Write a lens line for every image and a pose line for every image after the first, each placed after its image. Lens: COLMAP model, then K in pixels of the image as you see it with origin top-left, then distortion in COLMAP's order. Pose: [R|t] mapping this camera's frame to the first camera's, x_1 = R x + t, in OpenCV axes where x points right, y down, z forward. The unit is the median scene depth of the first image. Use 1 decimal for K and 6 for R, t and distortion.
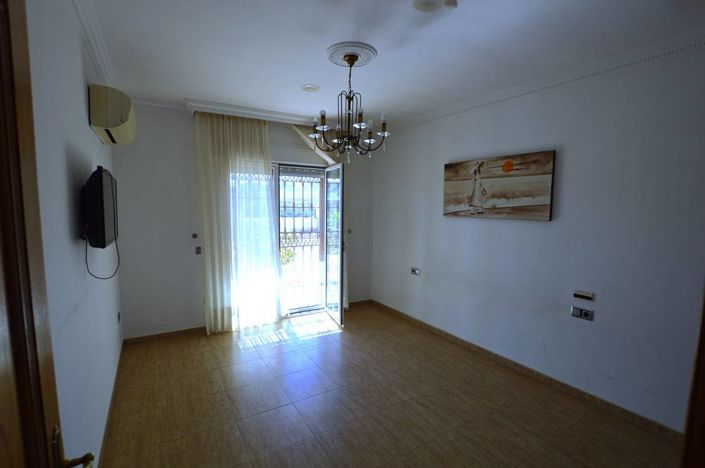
lens RADIAL K [[322.0, 0, 352.5], [0, 322.0, 236.8], [0, 0, 1]] dist [-0.004999, 0.000062]
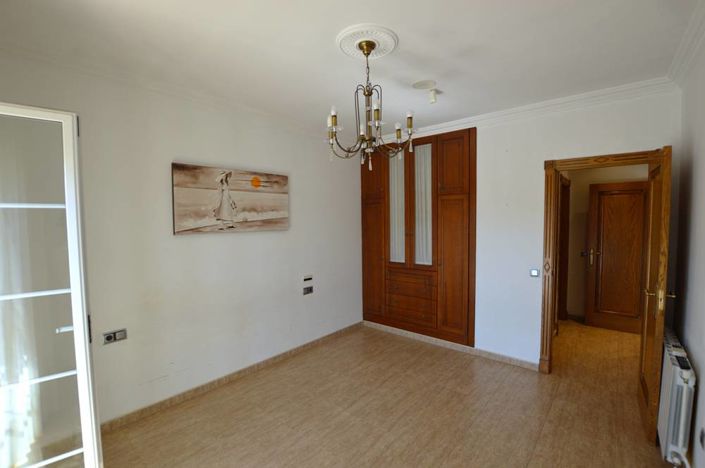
lens RADIAL K [[322.0, 0, 354.2], [0, 322.0, 236.8], [0, 0, 1]] dist [-0.004999, 0.000062]
pose [[-0.305924, -0.064171, 0.949891, -0.592803], [0.099174, 0.990150, 0.098831, -0.104903], [-0.946876, 0.124439, -0.296547, 0.958575]]
